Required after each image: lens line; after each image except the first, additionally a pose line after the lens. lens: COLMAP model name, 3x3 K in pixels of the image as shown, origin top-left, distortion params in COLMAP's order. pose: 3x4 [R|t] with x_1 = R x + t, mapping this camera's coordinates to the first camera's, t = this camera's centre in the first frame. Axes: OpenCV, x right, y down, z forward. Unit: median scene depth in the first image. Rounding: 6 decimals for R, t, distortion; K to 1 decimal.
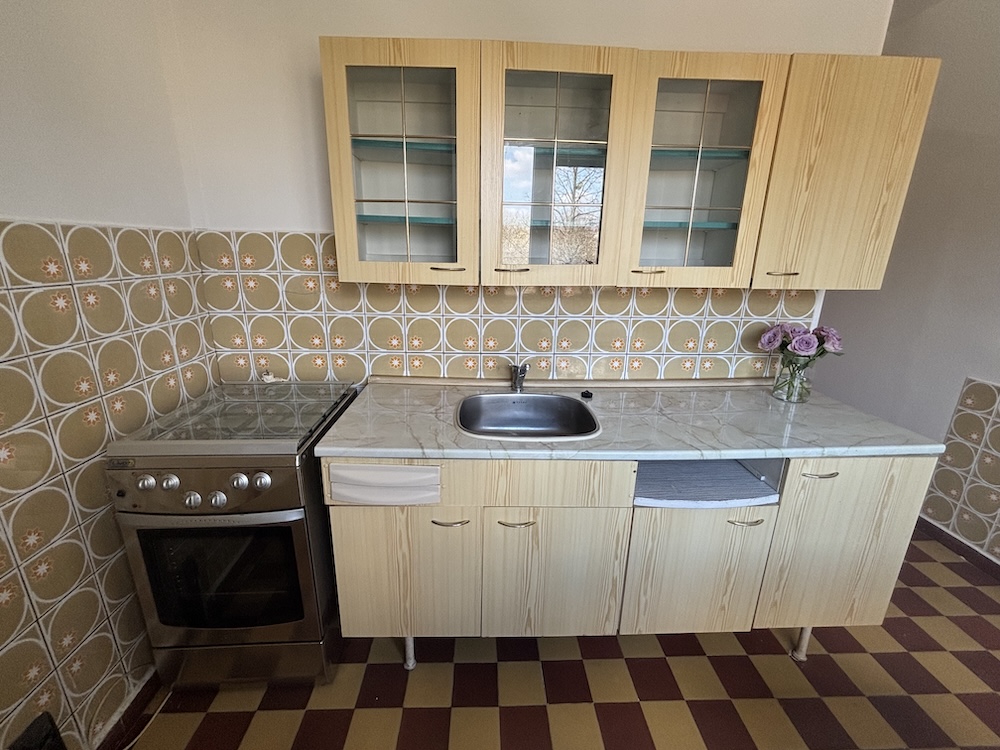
lens RADIAL K [[418.1, 0, 496.4], [0, 418.1, 371.8], [0, 0, 1]] dist [0.000613, -0.000050]
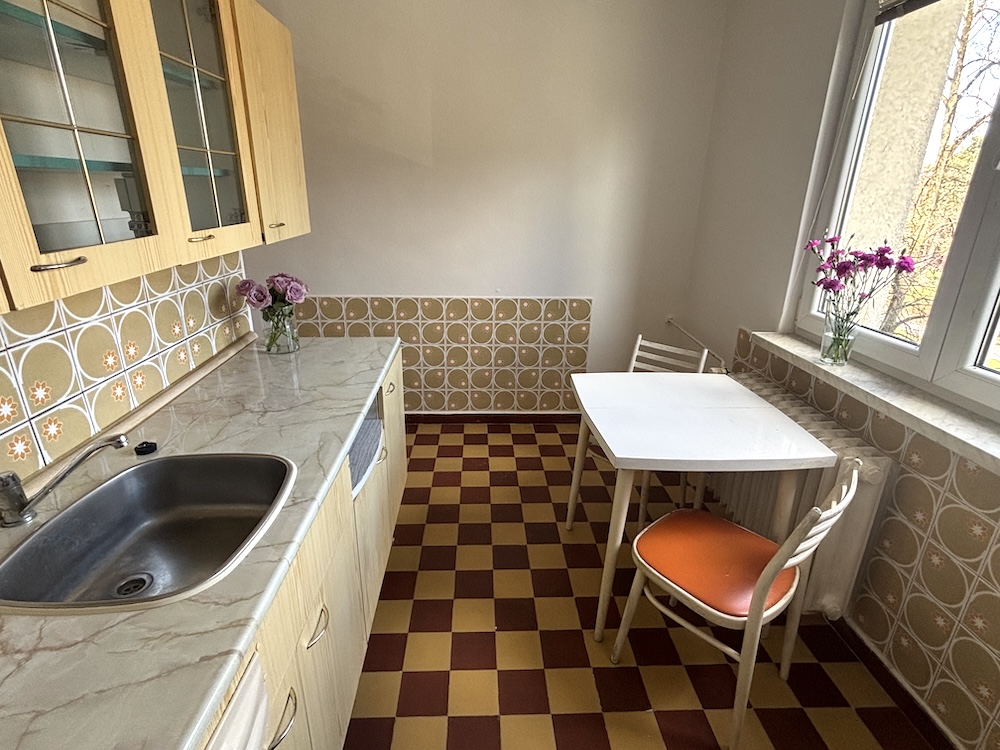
lens RADIAL K [[506.8, 0, 495.3], [0, 506.8, 372.6], [0, 0, 1]] dist [0.001363, 0.000521]
pose [[0.002279, -0.351031, 0.936361, -0.478071], [0.269108, 0.902036, 0.337508, -0.172722], [-0.963107, 0.251213, 0.096521, 0.447666]]
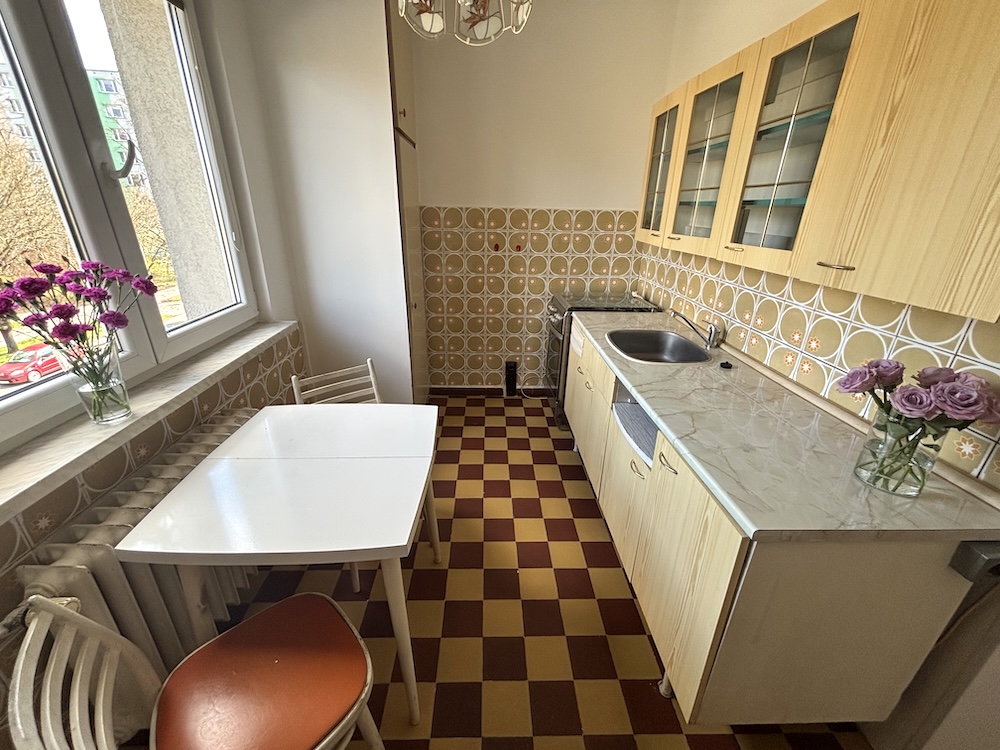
lens RADIAL K [[408.2, 0, 500.0], [0, 408.2, 375.0], [0, 0, 1]] dist [-0.001351, -0.000231]
pose [[-0.002593, 0.368721, -0.929536, 1.305936], [-0.296892, 0.887344, 0.352812, -0.130854], [0.954908, 0.276886, 0.107170, 0.379099]]
